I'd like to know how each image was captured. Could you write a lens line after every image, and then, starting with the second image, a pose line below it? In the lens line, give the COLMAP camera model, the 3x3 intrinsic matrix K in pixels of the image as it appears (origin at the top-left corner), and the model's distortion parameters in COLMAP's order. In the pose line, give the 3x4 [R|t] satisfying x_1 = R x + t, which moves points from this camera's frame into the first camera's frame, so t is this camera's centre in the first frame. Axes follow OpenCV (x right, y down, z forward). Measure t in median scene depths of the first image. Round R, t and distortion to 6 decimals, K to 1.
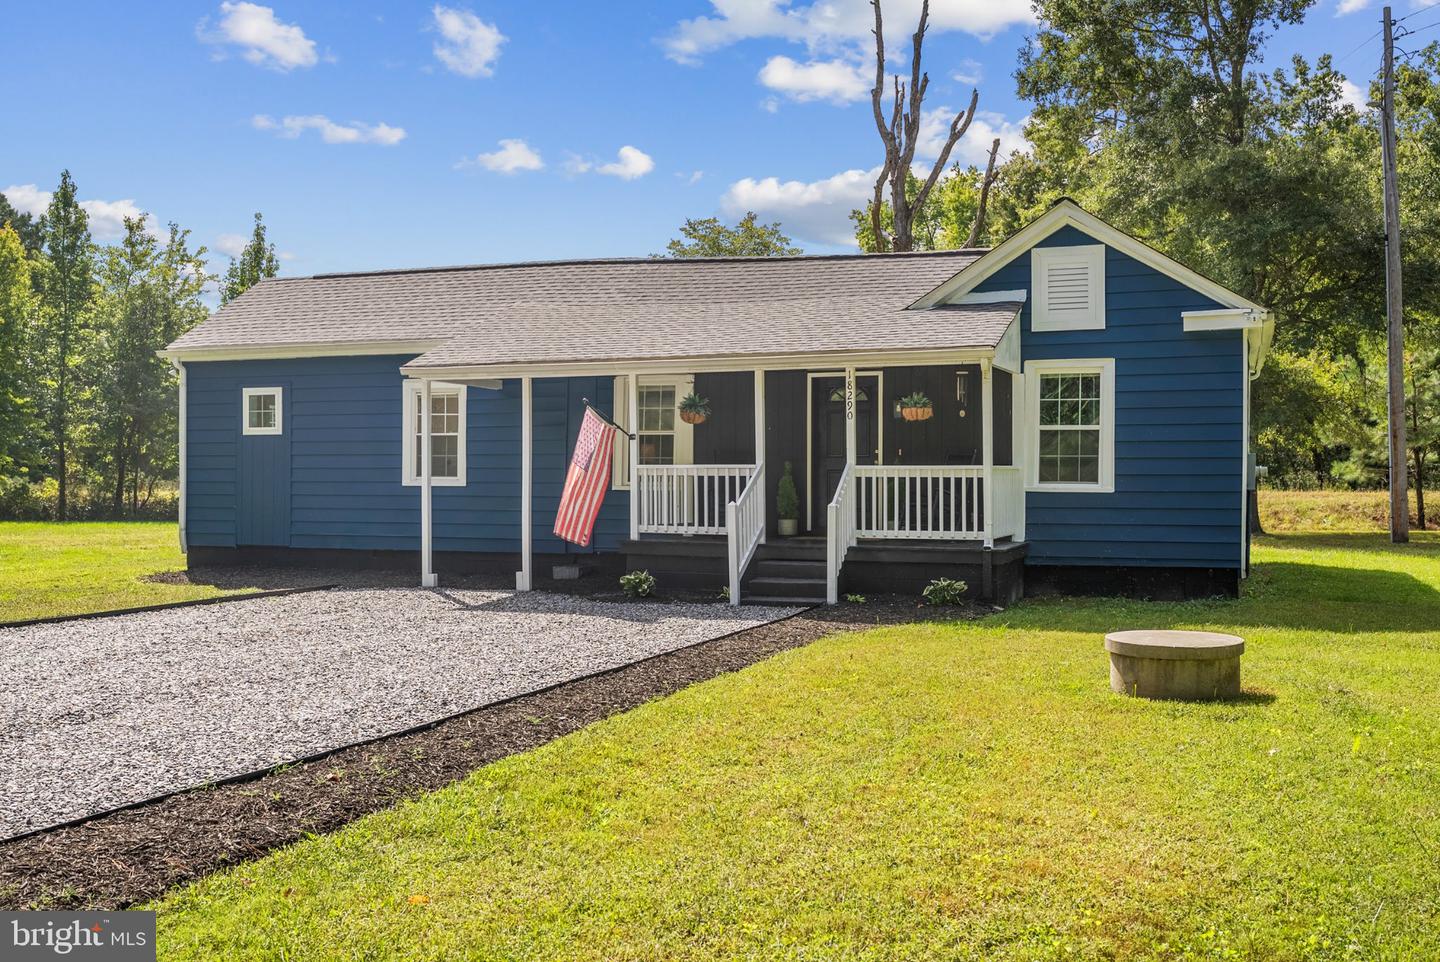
lens RADIAL K [[1395.6, 0, 720.0], [0, 1395.6, 481.0], [0, 0, 1]] dist [0.016696, 0.014157]
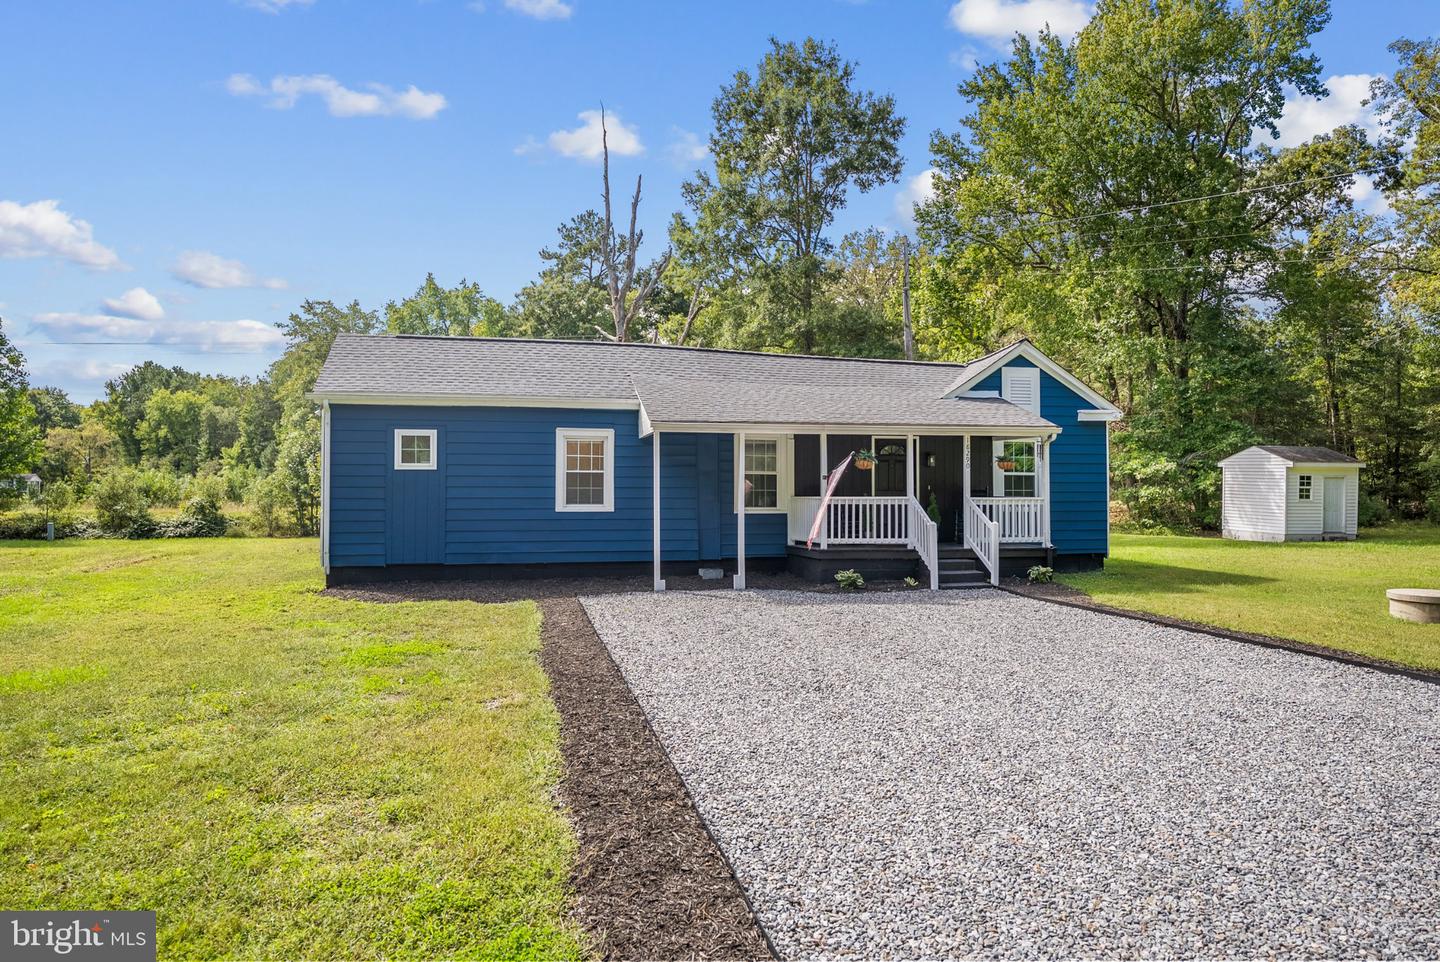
lens RADIAL K [[922.9, 0, 723.0], [0, 922.9, 474.6], [0, 0, 1]] dist [-0.003567, 0.000668]
pose [[0.838491, 0.009578, 0.544832, -0.606836], [0.002545, 0.999766, -0.021491, -0.012912], [-0.544910, 0.019407, 0.838270, 0.235270]]
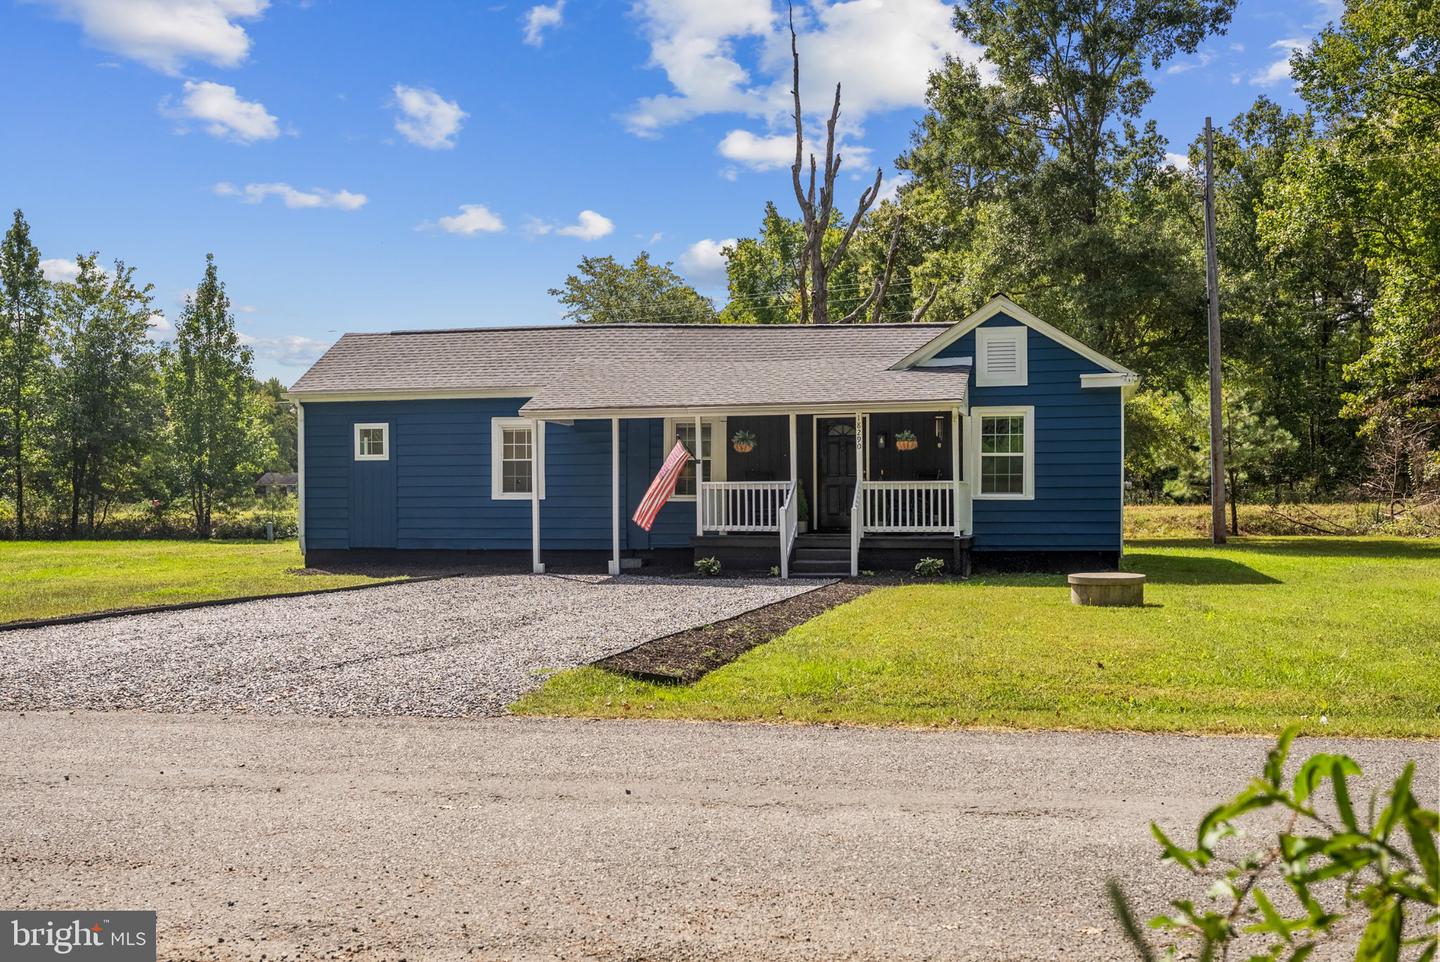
lens RADIAL K [[1429.4, 0, 719.6], [0, 1429.4, 510.3], [0, 0, 1]] dist [0.012614, -0.001379]
pose [[0.992830, -0.006211, 0.119371, -0.191924], [0.005770, 0.999975, 0.004039, 0.010112], [-0.119393, -0.003322, 0.992842, -0.374993]]
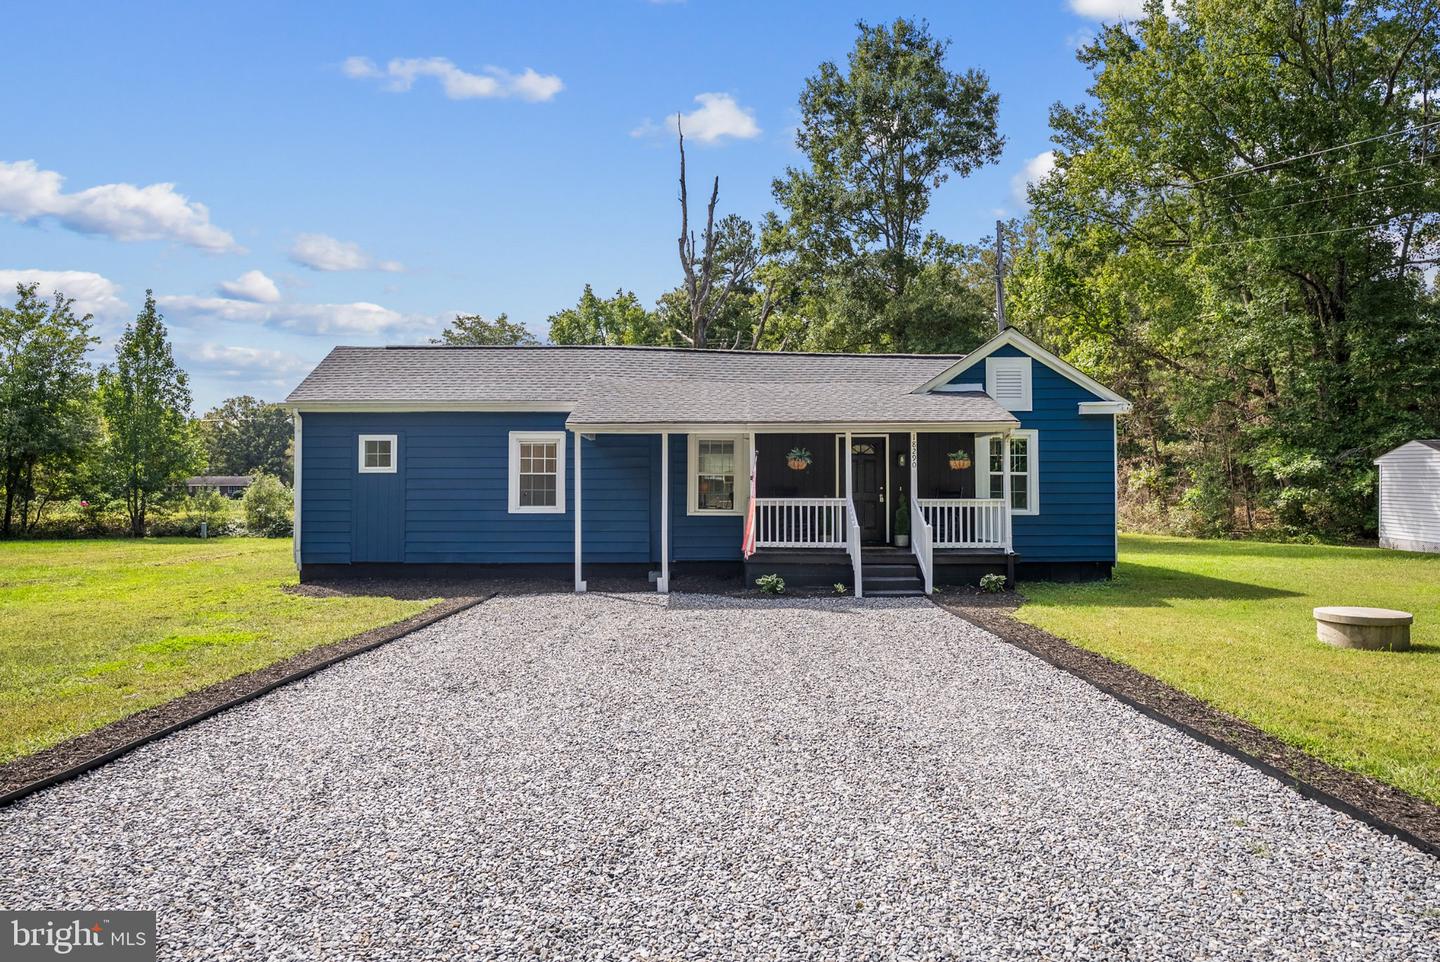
lens RADIAL K [[933.8, 0, 720.4], [0, 933.8, 472.5], [0, 0, 1]] dist [0.001154, 0.001295]
pose [[0.936680, 0.007142, 0.350113, -0.378640], [0.002974, 0.999594, -0.028347, -0.009924], [-0.350173, 0.027594, 0.936278, 0.129083]]
